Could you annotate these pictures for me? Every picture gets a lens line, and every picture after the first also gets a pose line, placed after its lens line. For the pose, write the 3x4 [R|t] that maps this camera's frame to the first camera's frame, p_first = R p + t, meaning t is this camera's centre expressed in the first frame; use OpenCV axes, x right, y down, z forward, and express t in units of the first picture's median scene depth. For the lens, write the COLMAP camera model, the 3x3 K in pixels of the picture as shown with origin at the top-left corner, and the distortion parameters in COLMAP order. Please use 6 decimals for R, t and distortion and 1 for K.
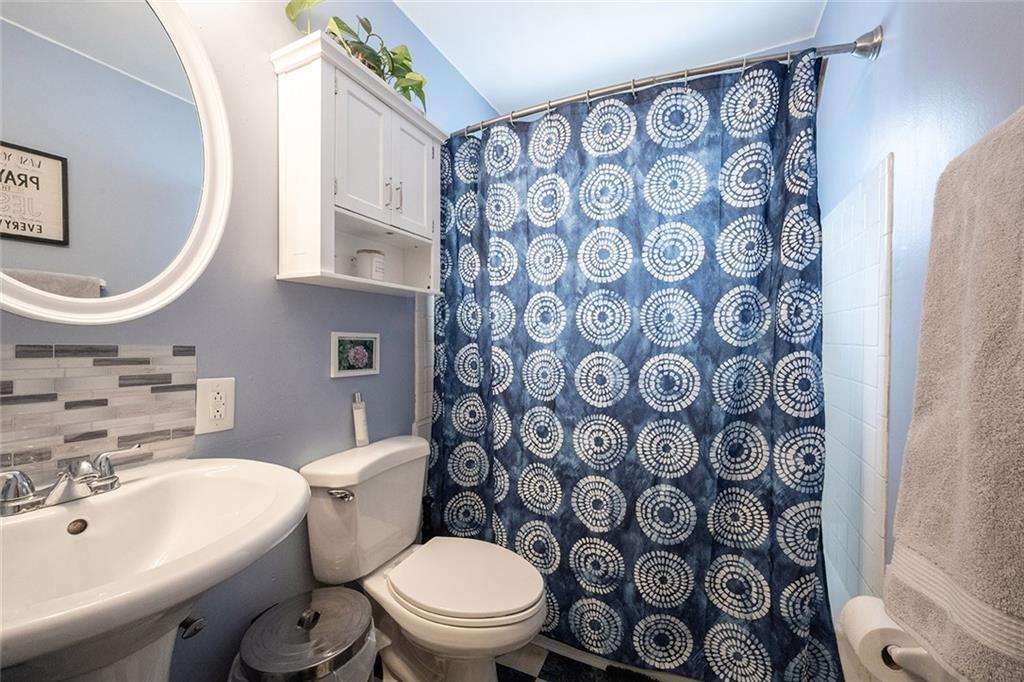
lens RADIAL K [[401.3, 0, 512.0], [0, 401.3, 341.0], [0, 0, 1]] dist [-0.000377, 0.000066]
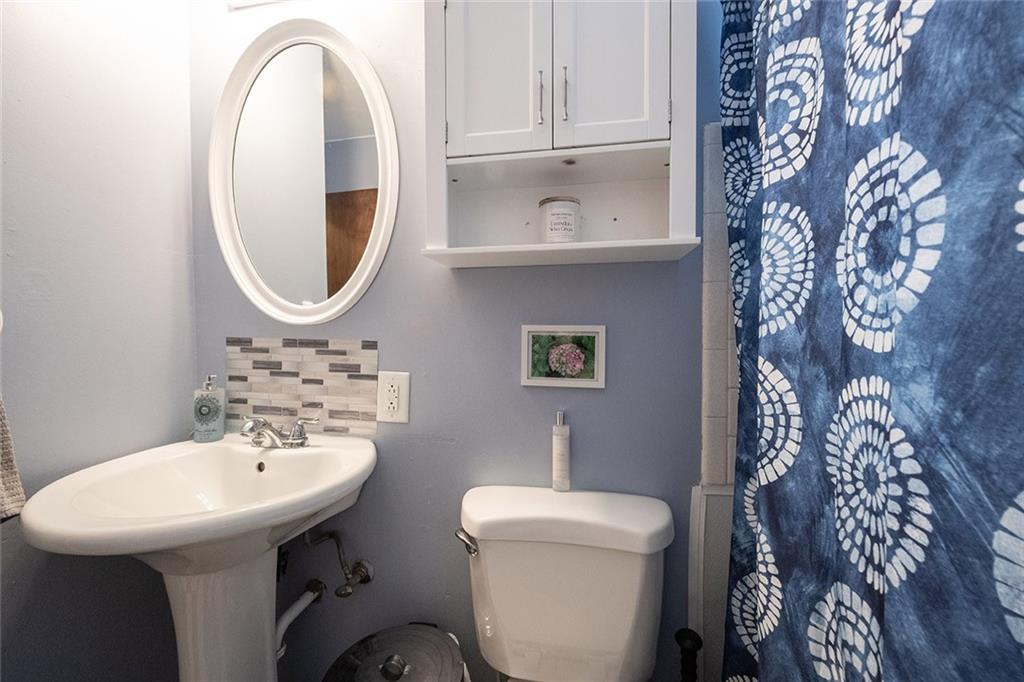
lens RADIAL K [[401.3, 0, 512.0], [0, 401.3, 341.0], [0, 0, 1]] dist [-0.000377, 0.000066]
pose [[0.276038, 0.017177, -0.960993, 0.271327], [-0.001797, 0.999848, 0.017356, -0.005304], [0.961145, -0.003064, 0.276027, 0.755048]]
